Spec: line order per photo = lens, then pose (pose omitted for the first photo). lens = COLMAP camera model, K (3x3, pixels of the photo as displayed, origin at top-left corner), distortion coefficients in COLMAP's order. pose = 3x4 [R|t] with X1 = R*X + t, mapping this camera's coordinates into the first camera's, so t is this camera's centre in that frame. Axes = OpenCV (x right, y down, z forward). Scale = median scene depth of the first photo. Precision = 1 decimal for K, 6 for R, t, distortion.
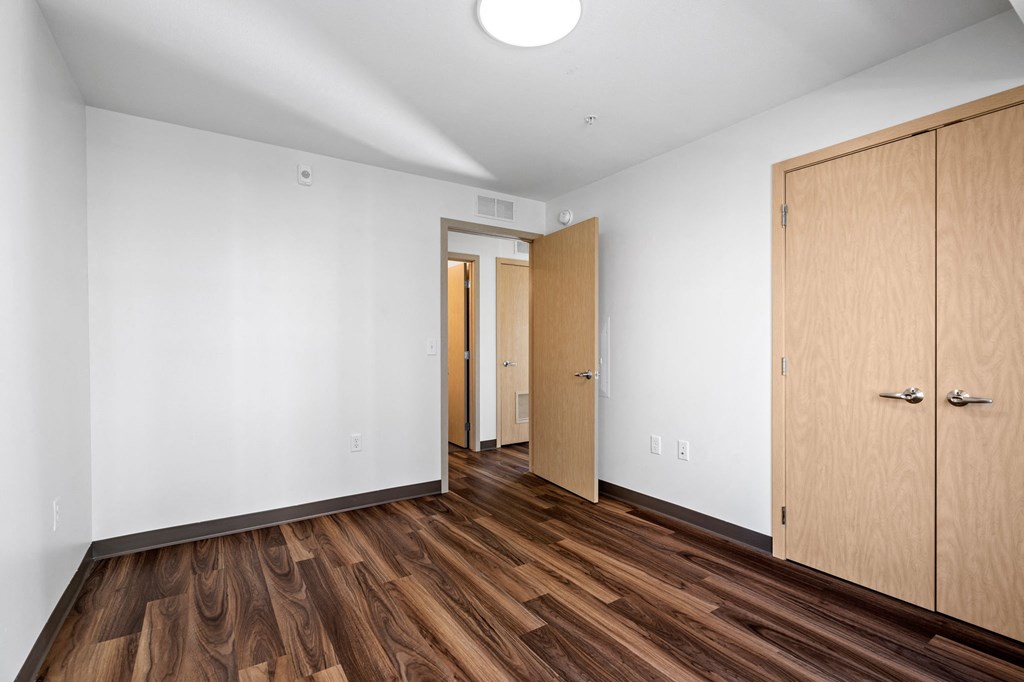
lens RADIAL K [[466.7, 0, 512.0], [0, 466.7, 342.0], [0, 0, 1]] dist [-0.012226, 0.000815]
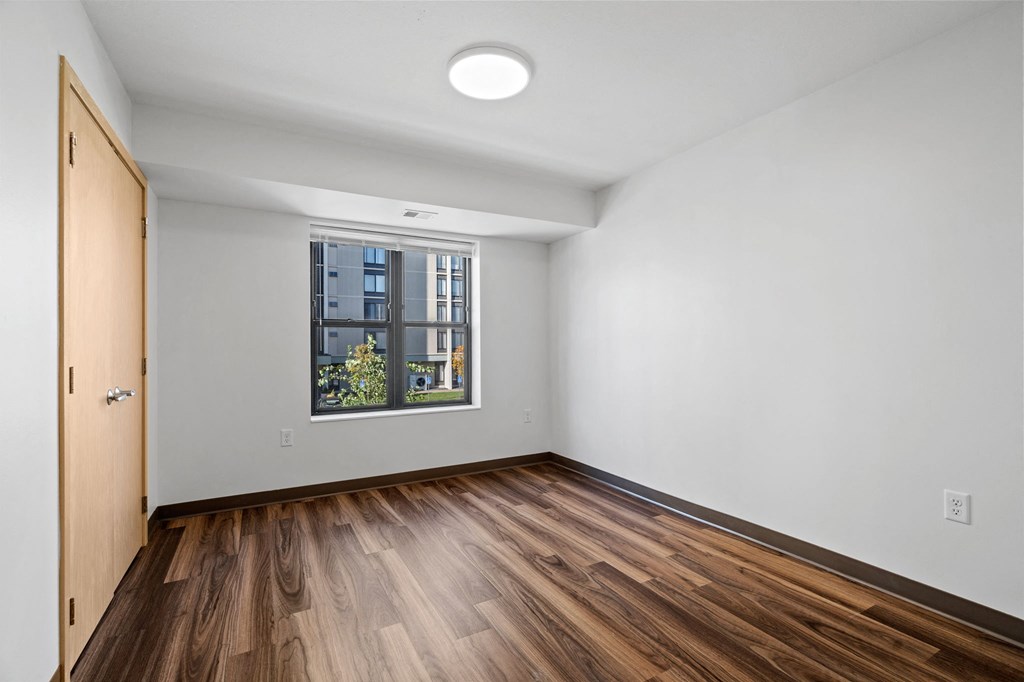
lens RADIAL K [[466.7, 0, 510.2], [0, 466.7, 339.8], [0, 0, 1]] dist [-0.012226, 0.000815]
pose [[-0.996038, 0.010879, 0.088263, -0.110108], [0.009212, 0.999772, -0.019270, 0.018322], [-0.088453, -0.018381, -0.995911, 2.079493]]
